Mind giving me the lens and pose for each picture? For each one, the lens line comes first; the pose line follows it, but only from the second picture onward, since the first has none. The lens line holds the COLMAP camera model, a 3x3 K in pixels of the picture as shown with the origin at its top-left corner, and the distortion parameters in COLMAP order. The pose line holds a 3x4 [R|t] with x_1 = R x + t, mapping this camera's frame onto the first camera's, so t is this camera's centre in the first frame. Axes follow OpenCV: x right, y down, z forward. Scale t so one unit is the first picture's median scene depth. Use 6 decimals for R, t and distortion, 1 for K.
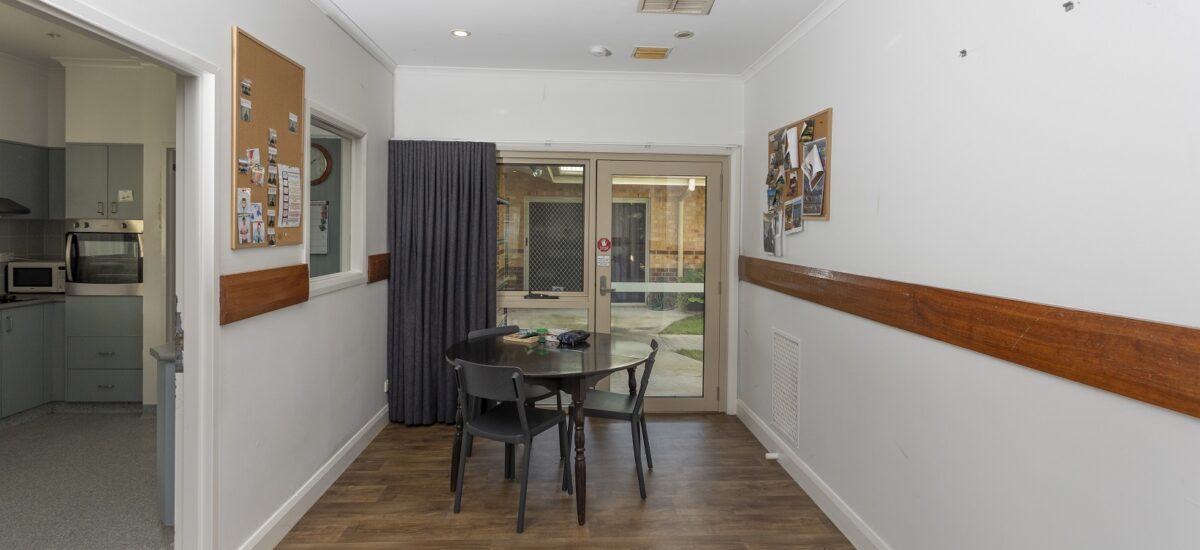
lens RADIAL K [[573.4, 0, 593.8], [0, 573.4, 239.0], [0, 0, 1]] dist [0.004662, 0.001584]
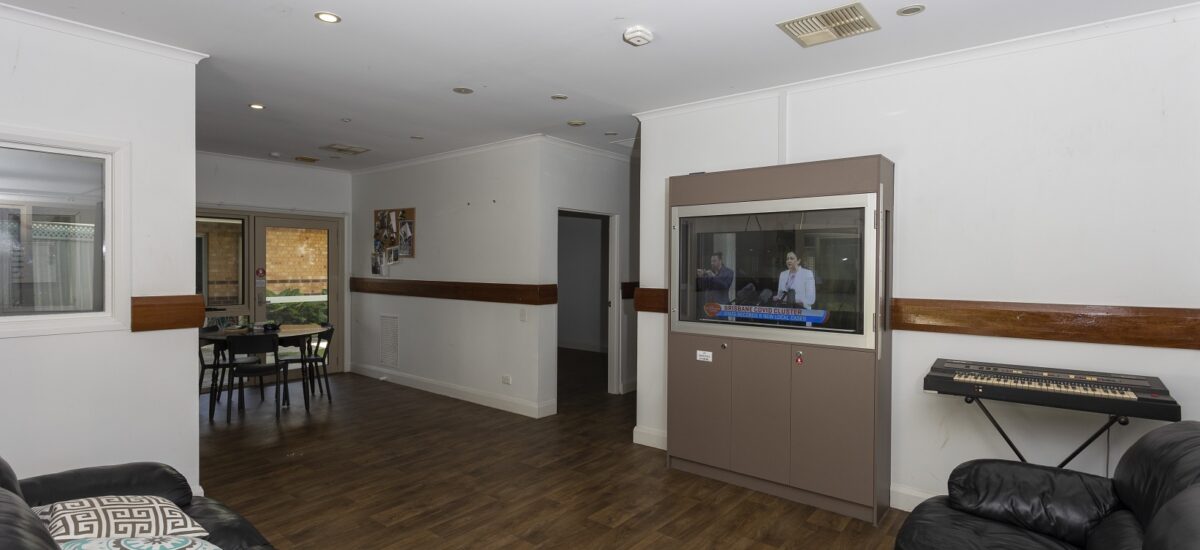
lens RADIAL K [[573.4, 0, 600.9], [0, 573.4, 272.1], [0, 0, 1]] dist [0.004662, 0.001584]
pose [[0.673836, -0.018652, 0.738646, -0.629157], [0.015422, 0.999819, 0.011178, 0.007257], [-0.738720, 0.003860, 0.674001, -0.868410]]
